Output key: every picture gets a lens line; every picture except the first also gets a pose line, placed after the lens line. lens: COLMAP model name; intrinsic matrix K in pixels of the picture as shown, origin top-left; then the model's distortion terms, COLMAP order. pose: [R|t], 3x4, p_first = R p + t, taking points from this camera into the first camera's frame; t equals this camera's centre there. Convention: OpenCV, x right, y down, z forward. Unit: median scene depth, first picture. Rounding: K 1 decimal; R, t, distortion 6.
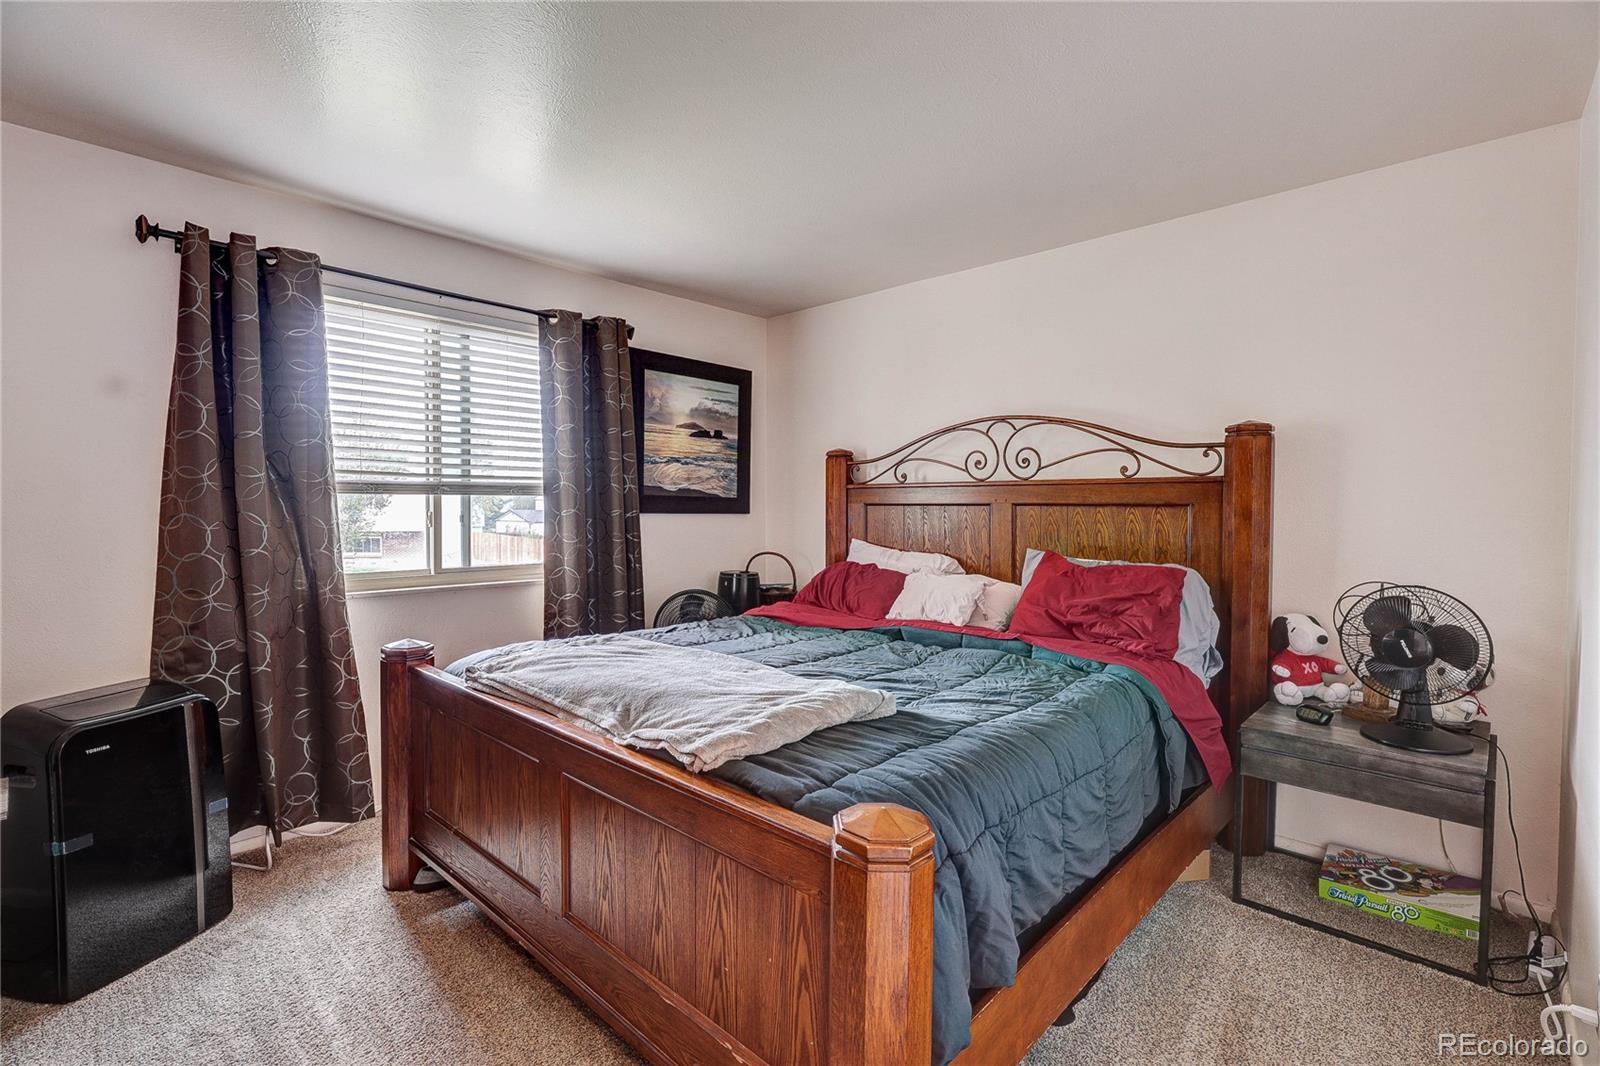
lens RADIAL K [[748.1, 0, 800.0], [0, 748.1, 533.0], [0, 0, 1]] dist [-0.000285, -0.000130]
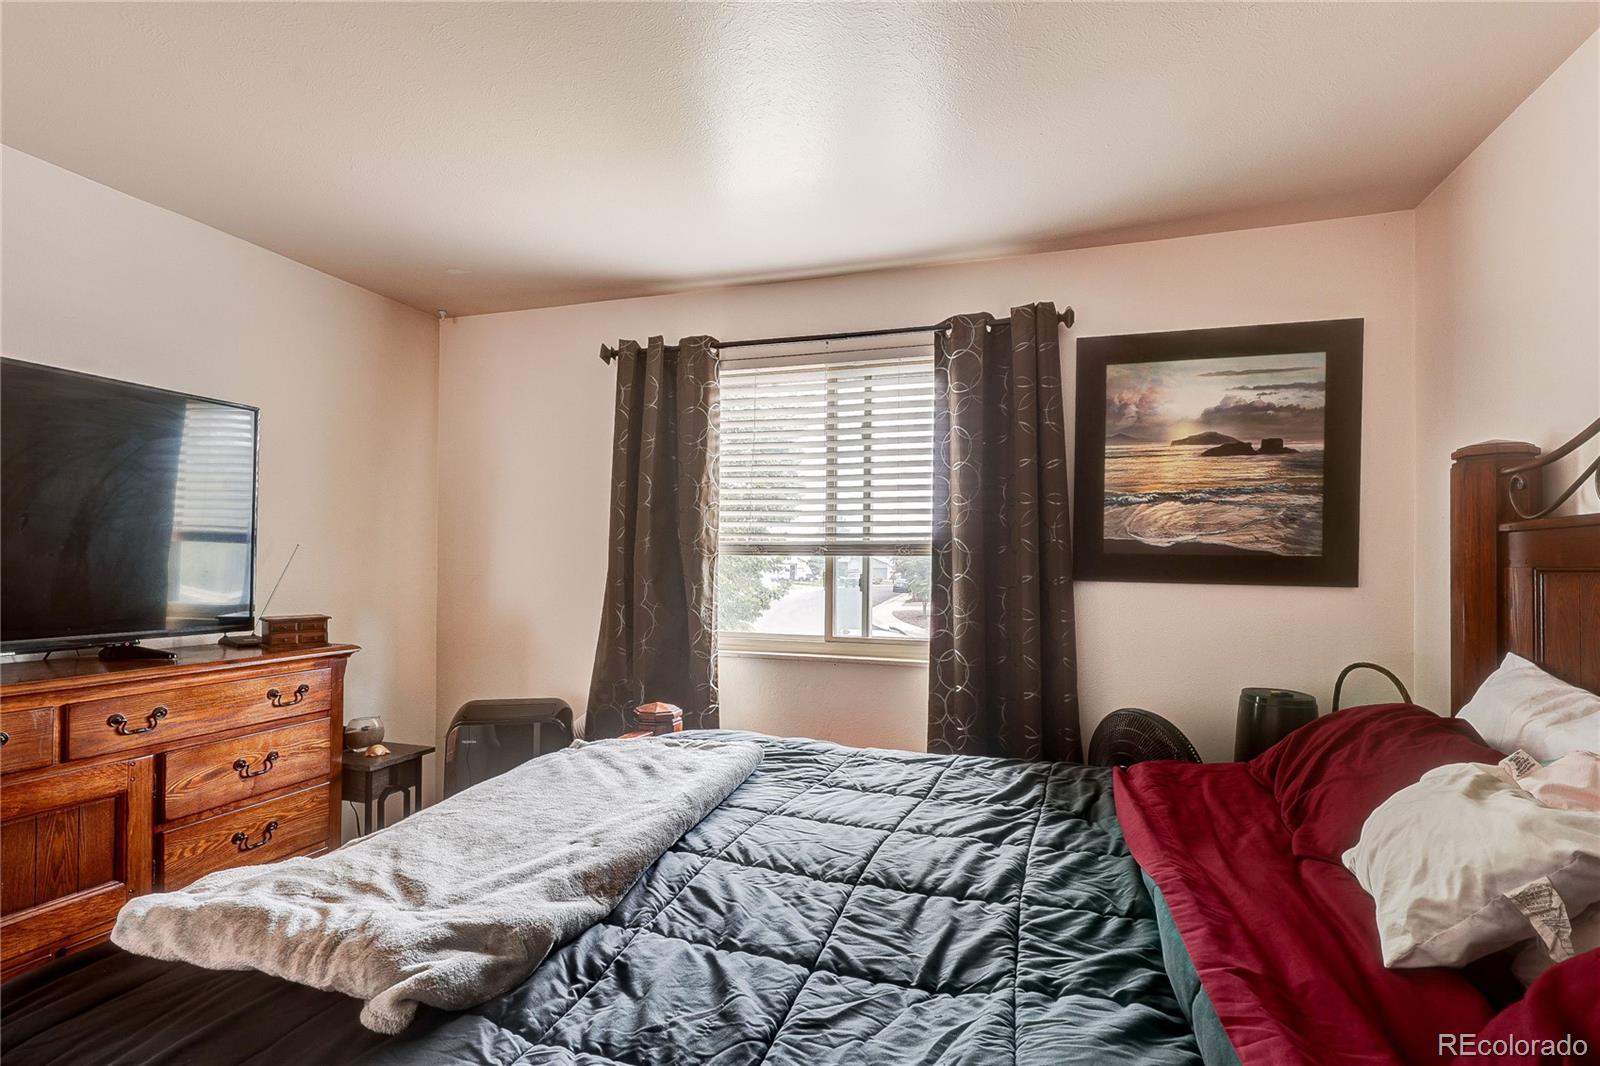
lens RADIAL K [[788.2, 0, 798.4], [0, 788.2, 553.5], [0, 0, 1]] dist [0.001570, 0.000049]
pose [[0.415433, -0.008685, -0.909582, 0.340166], [-0.037071, 0.998962, -0.026470, -0.024401], [0.908868, 0.044716, 0.414680, 0.503788]]
